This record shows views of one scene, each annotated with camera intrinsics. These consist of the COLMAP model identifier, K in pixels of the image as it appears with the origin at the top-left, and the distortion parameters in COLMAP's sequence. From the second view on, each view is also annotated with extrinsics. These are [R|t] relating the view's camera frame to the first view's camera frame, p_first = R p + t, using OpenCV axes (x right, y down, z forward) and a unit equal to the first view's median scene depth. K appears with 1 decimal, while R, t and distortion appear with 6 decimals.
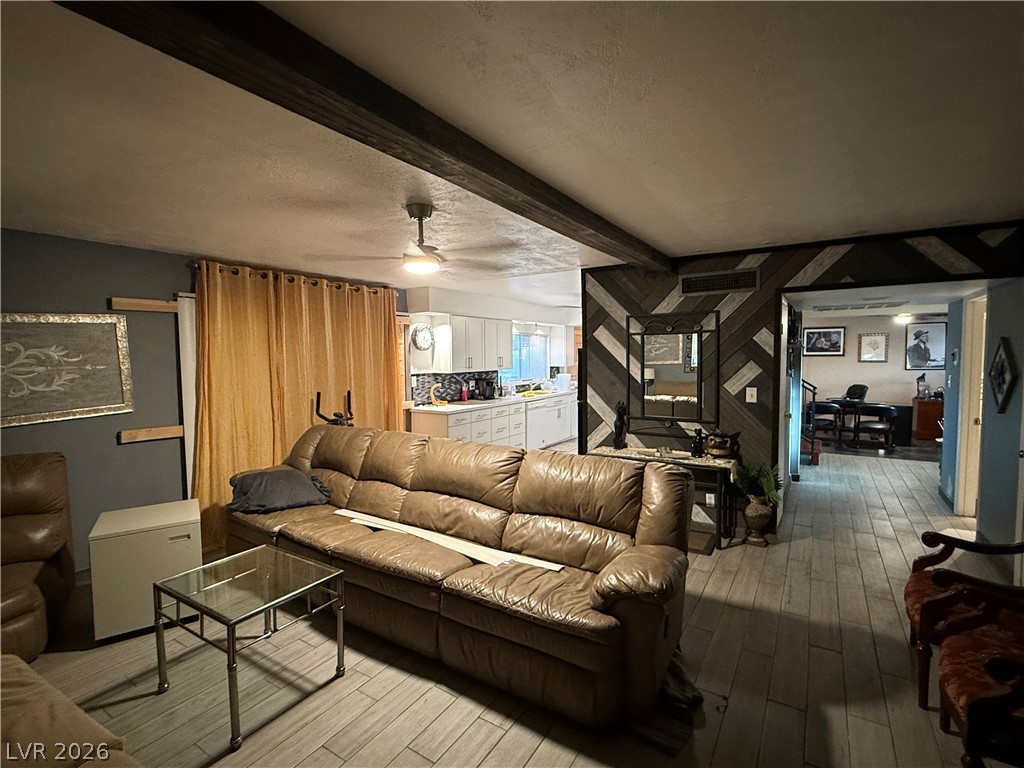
lens RADIAL K [[482.4, 0, 513.7], [0, 482.4, 381.9], [0, 0, 1]] dist [-0.003077, -0.000523]
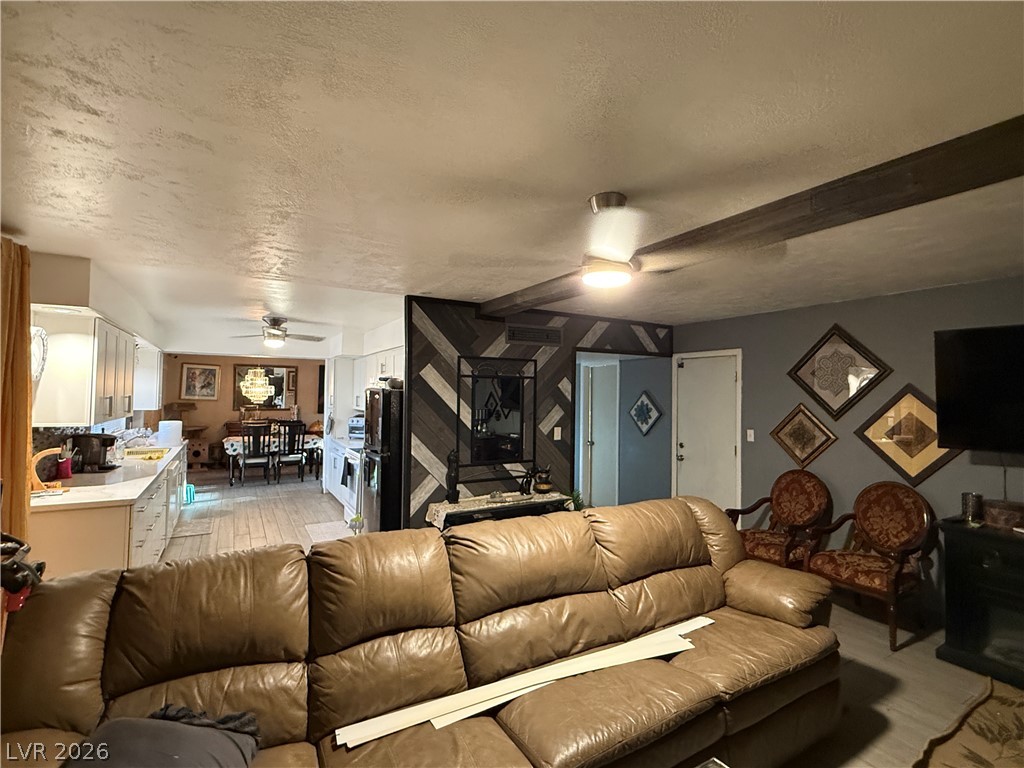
lens RADIAL K [[482.4, 0, 513.3], [0, 482.4, 383.3], [0, 0, 1]] dist [-0.003077, -0.000523]
pose [[0.464327, 0.034930, 0.884975, -0.529929], [0.034645, 0.997741, -0.057558, -0.027090], [-0.884986, 0.057386, 0.462068, 0.472724]]
